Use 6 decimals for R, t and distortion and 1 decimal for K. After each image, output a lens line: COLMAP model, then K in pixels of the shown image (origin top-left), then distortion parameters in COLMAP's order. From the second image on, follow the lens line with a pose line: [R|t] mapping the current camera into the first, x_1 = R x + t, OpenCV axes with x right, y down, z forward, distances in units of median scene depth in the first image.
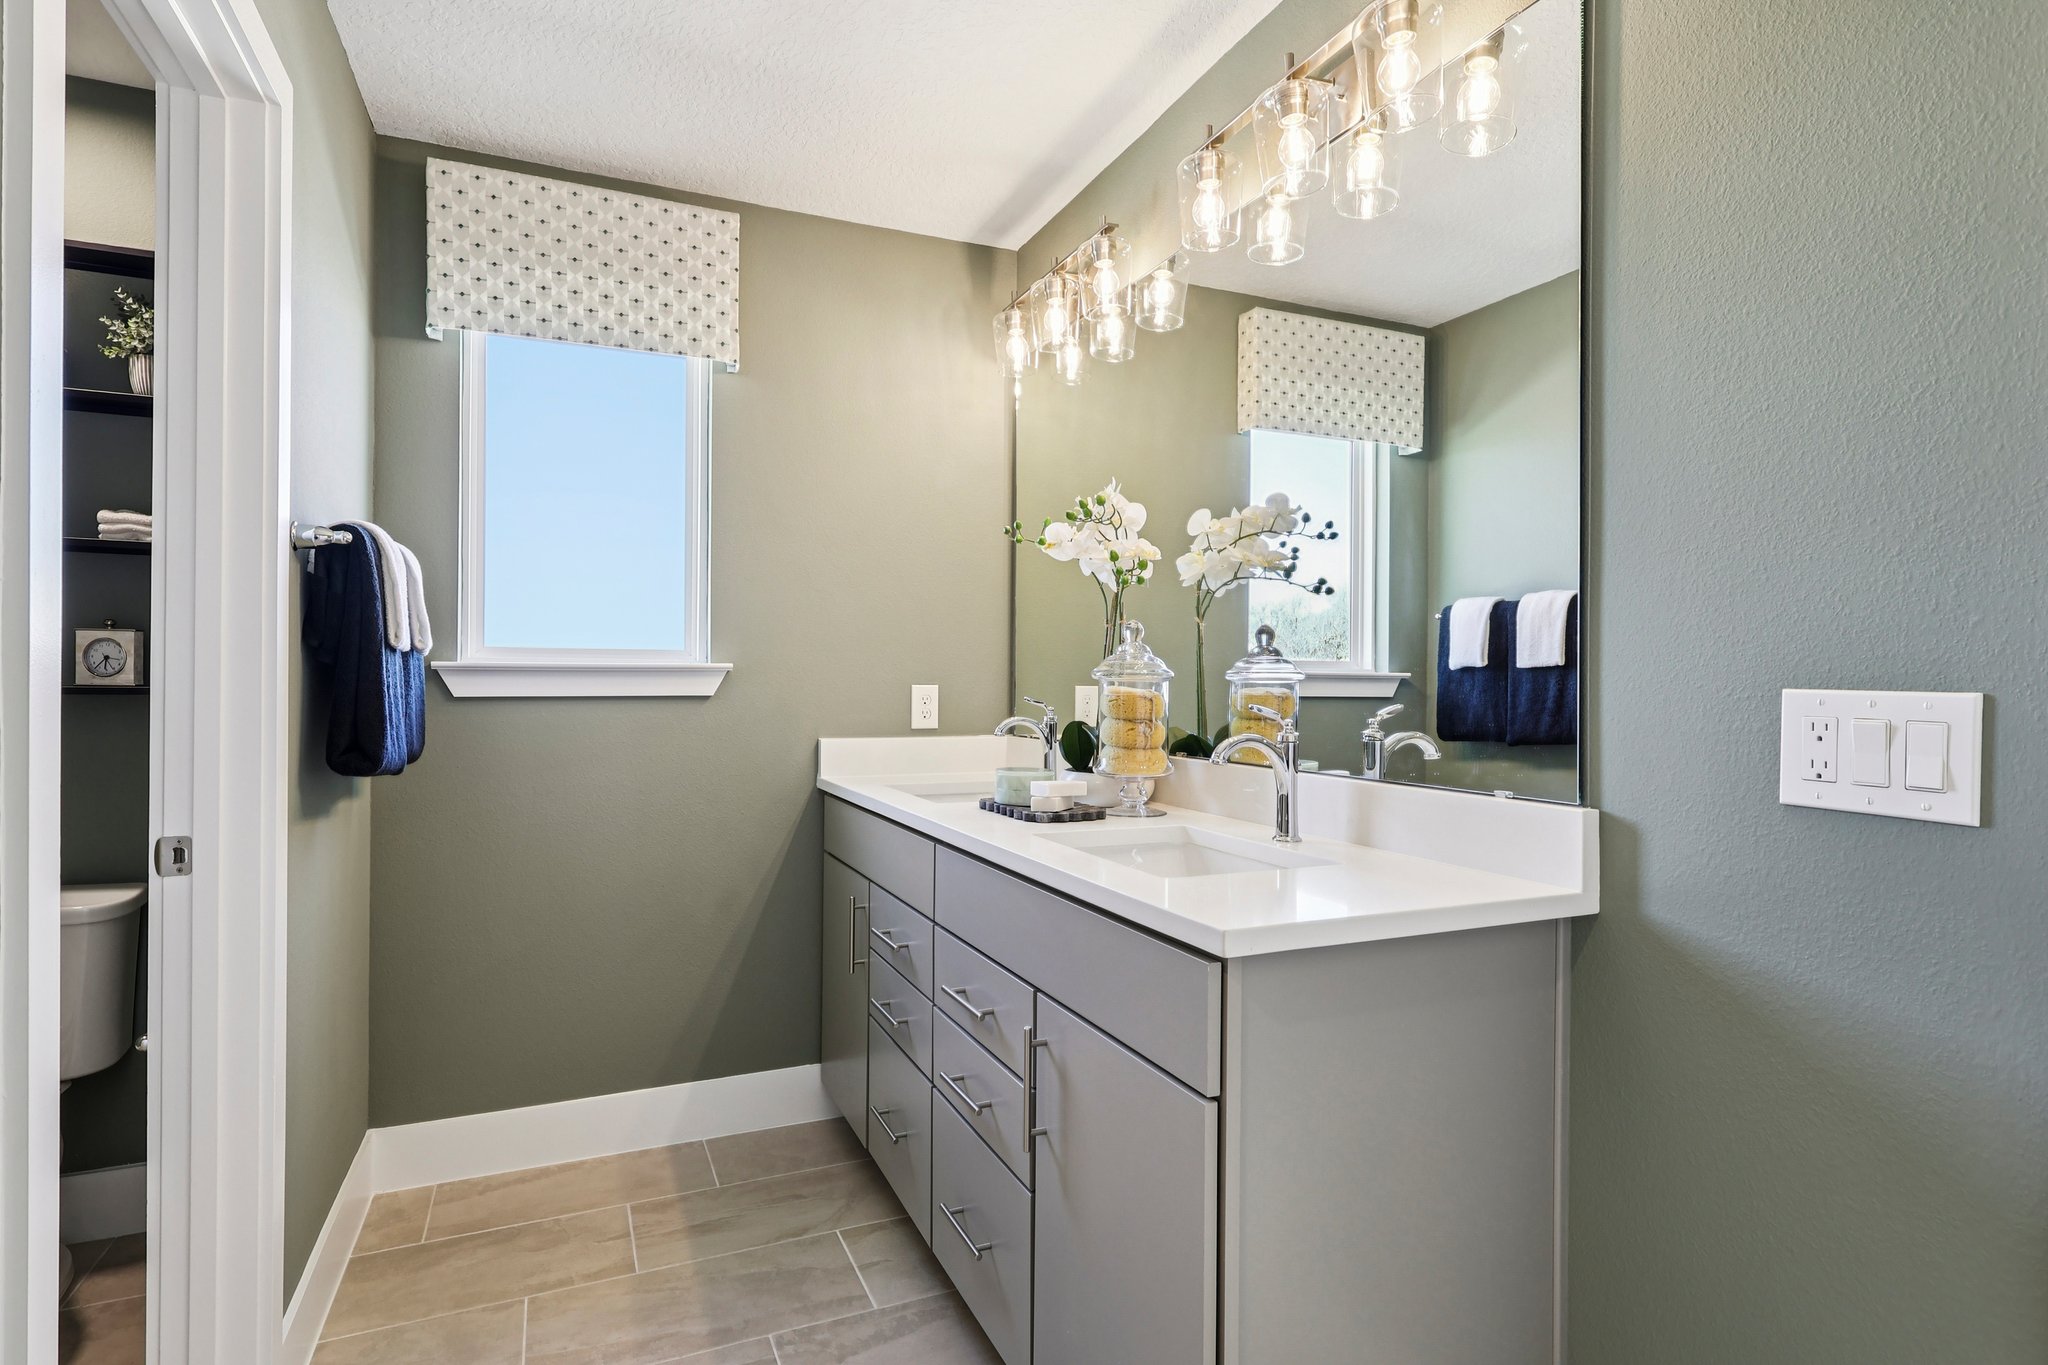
lens RADIAL K [[1030.1, 0, 1030.0], [0, 1030.1, 680.0], [0, 0, 1]] dist [0.002609, 0.000387]
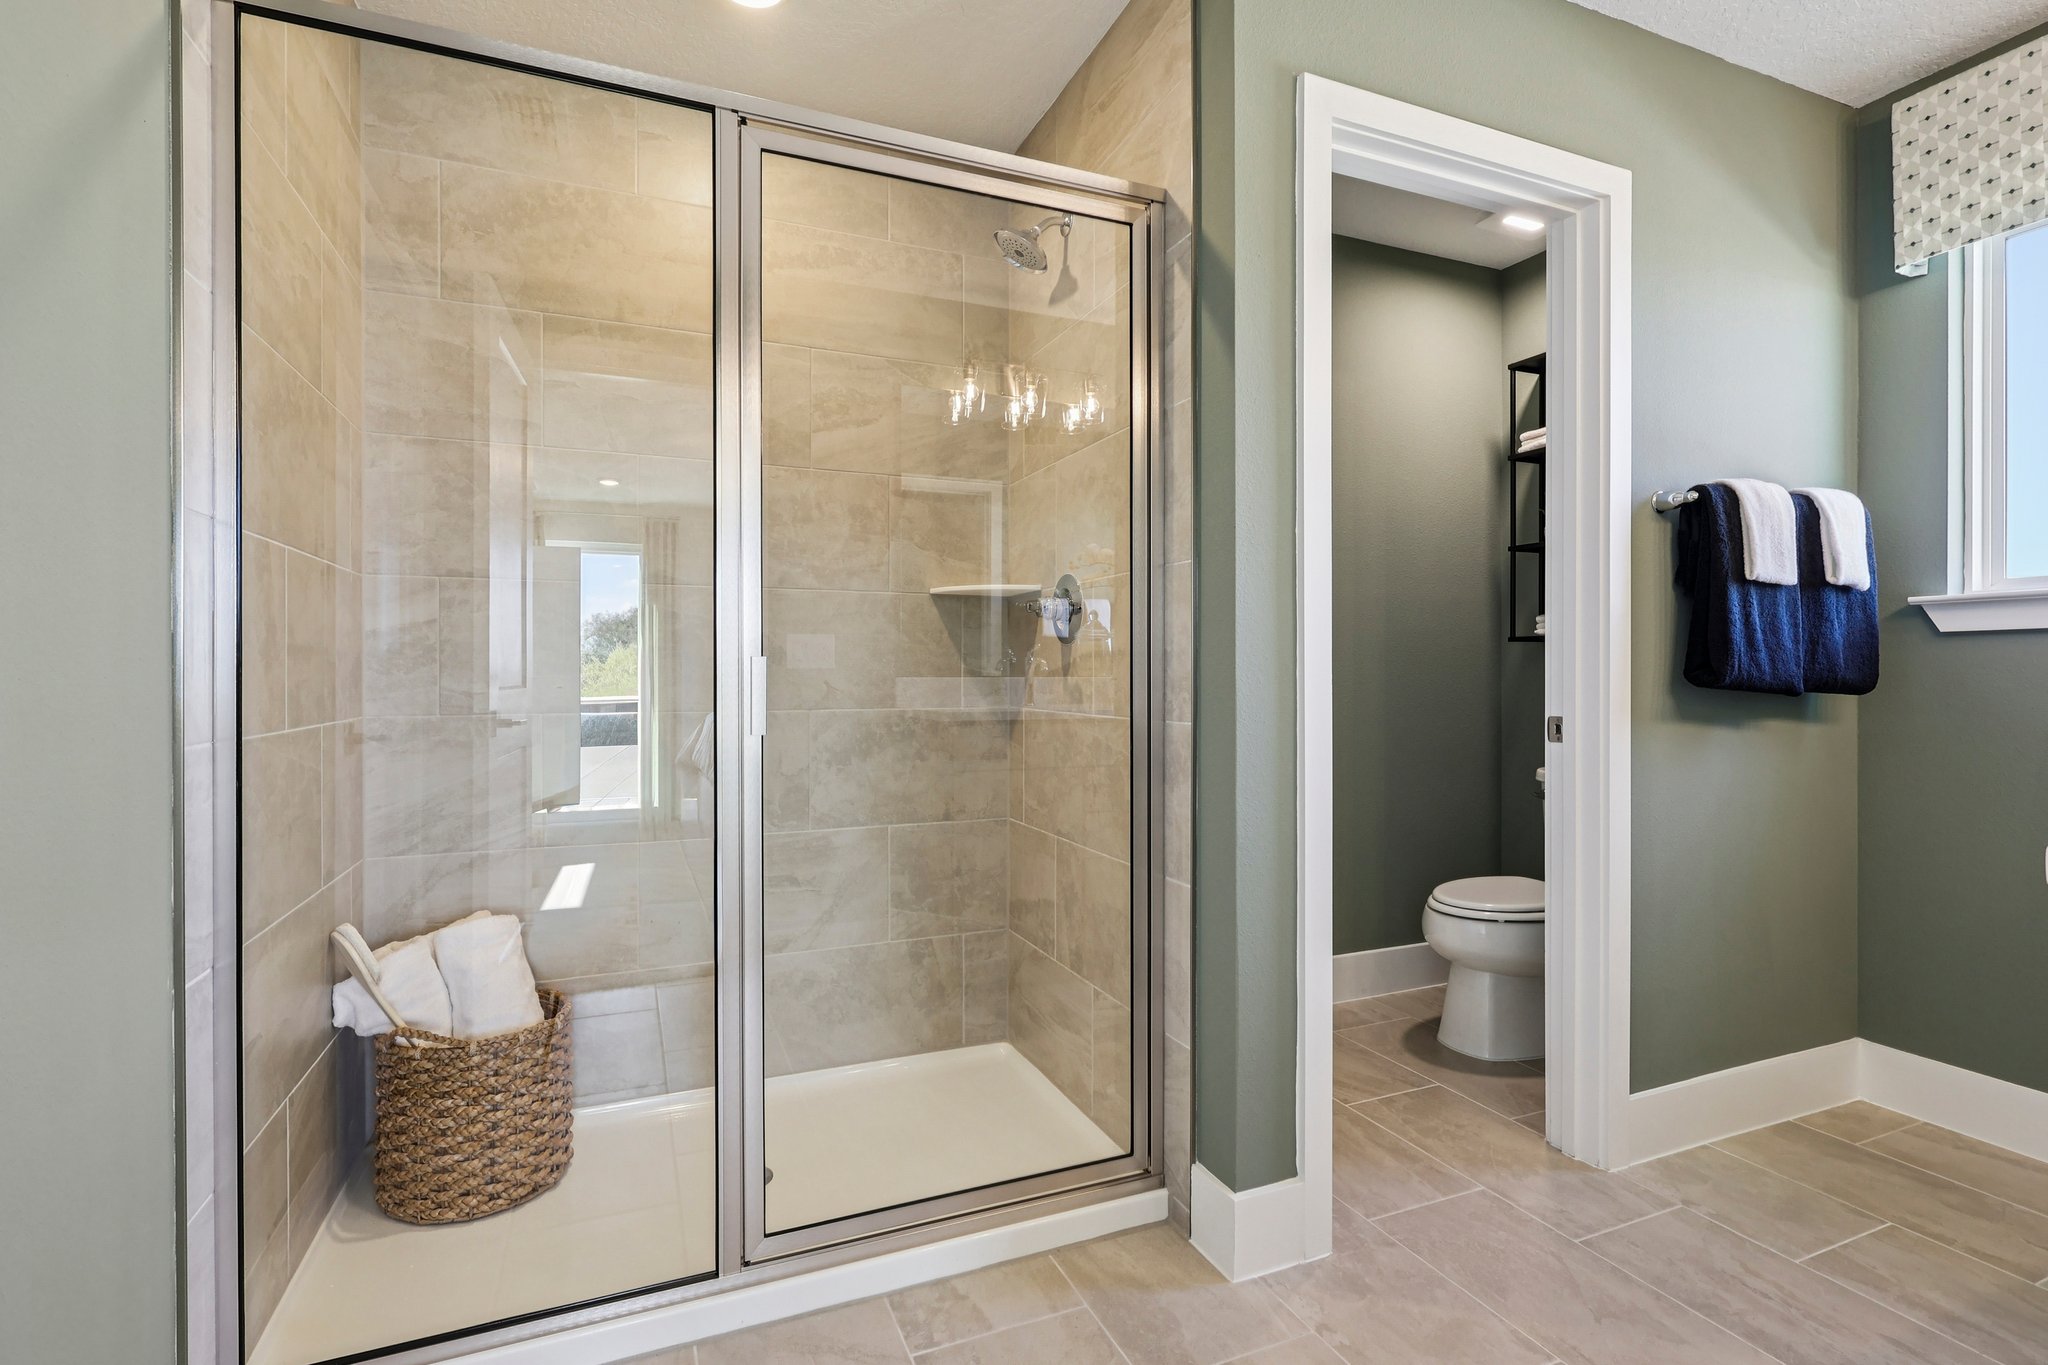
lens RADIAL K [[952.2, 0, 1028.5], [0, 952.2, 672.8], [0, 0, 1]] dist [-0.003349, -0.000047]
pose [[-0.008574, -0.005899, -0.999946, 0.382653], [0.005502, 0.999967, -0.005947, 0.060921], [0.999948, -0.005553, -0.008542, 0.157757]]
